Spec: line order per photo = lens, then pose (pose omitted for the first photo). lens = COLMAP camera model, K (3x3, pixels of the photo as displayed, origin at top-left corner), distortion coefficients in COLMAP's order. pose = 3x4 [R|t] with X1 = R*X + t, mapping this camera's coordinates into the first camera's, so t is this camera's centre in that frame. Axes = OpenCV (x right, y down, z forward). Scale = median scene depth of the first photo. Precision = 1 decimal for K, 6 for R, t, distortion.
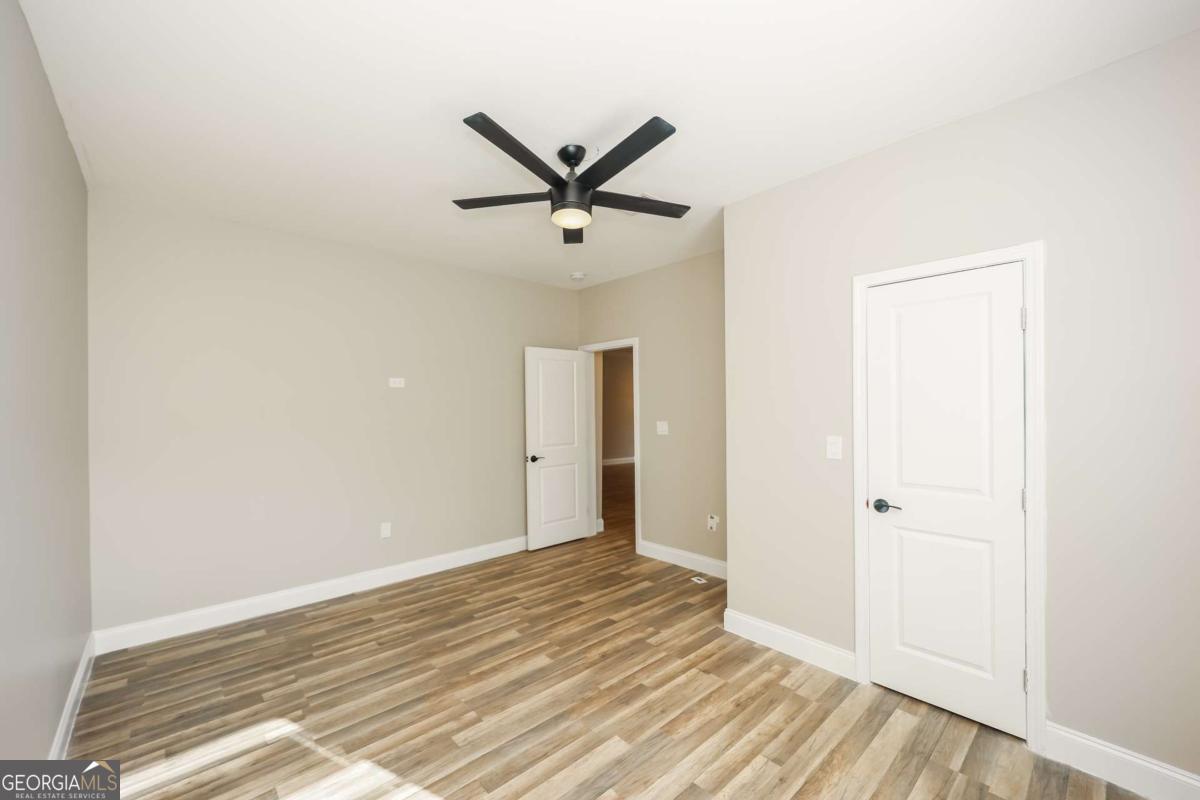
lens RADIAL K [[484.5, 0, 595.3], [0, 484.5, 399.8], [0, 0, 1]] dist [-0.010106, 0.001493]
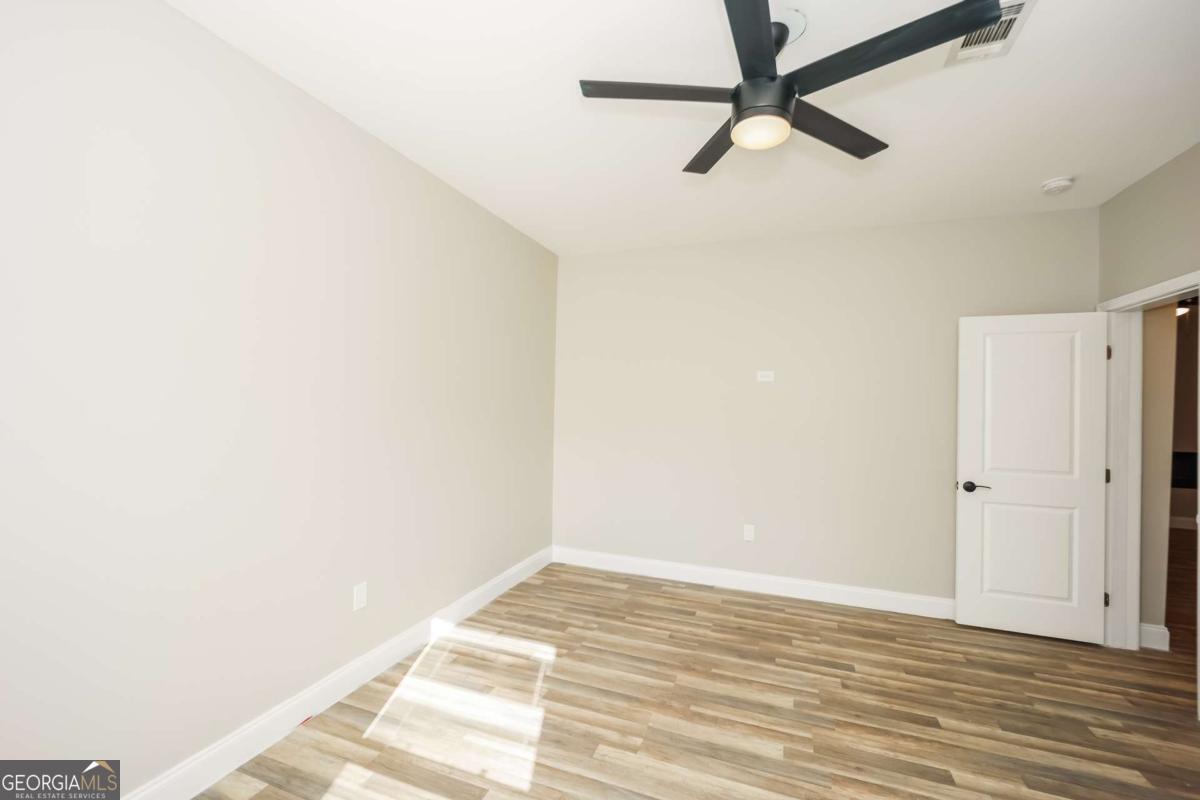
lens RADIAL K [[501.9, 0, 587.3], [0, 501.9, 397.8], [0, 0, 1]] dist [-0.005194, -0.000858]
pose [[0.441452, 0.010818, -0.897220, 0.427295], [-0.012001, 0.999909, 0.006152, 0.005180], [0.897205, 0.008052, 0.441541, 0.396834]]
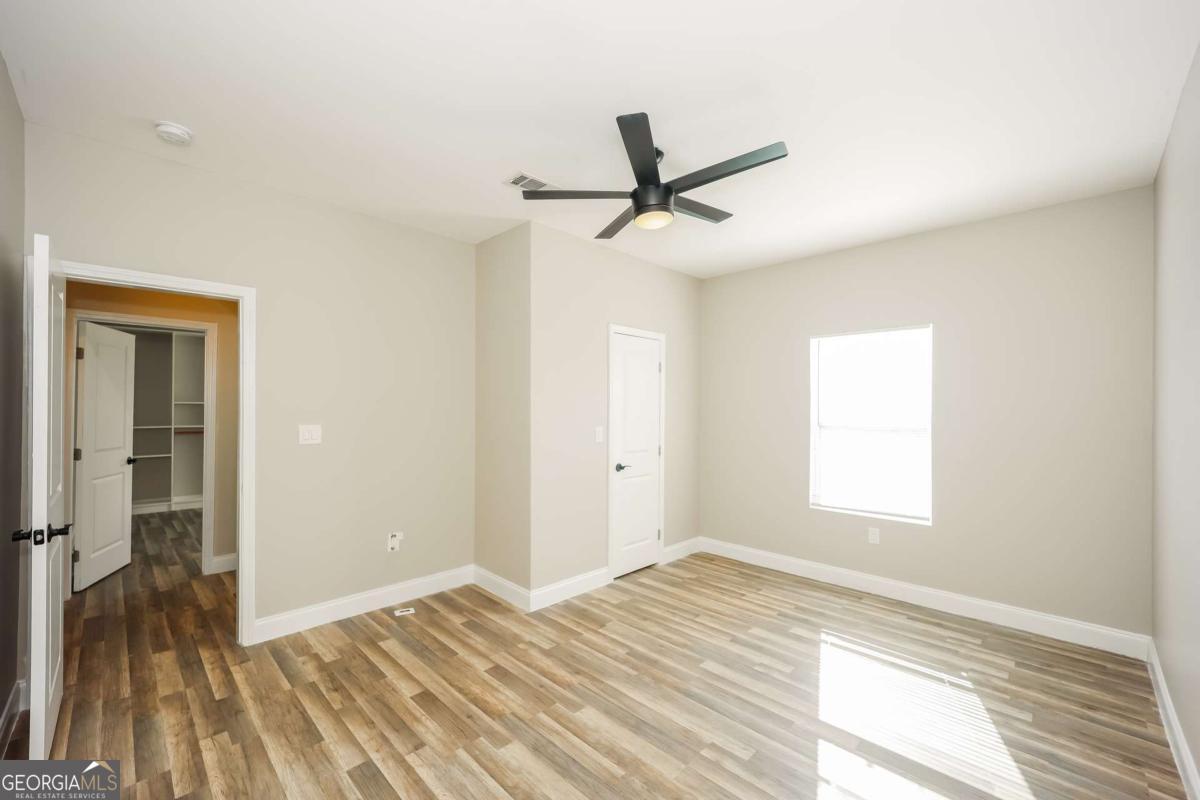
lens RADIAL K [[484.5, 0, 601.1], [0, 484.5, 397.4], [0, 0, 1]] dist [-0.010106, 0.001493]
pose [[-0.062584, 0.028528, 0.997632, -0.910785], [-0.020824, 0.999336, -0.029883, 0.027930], [-0.997822, -0.022645, -0.061949, 1.006374]]
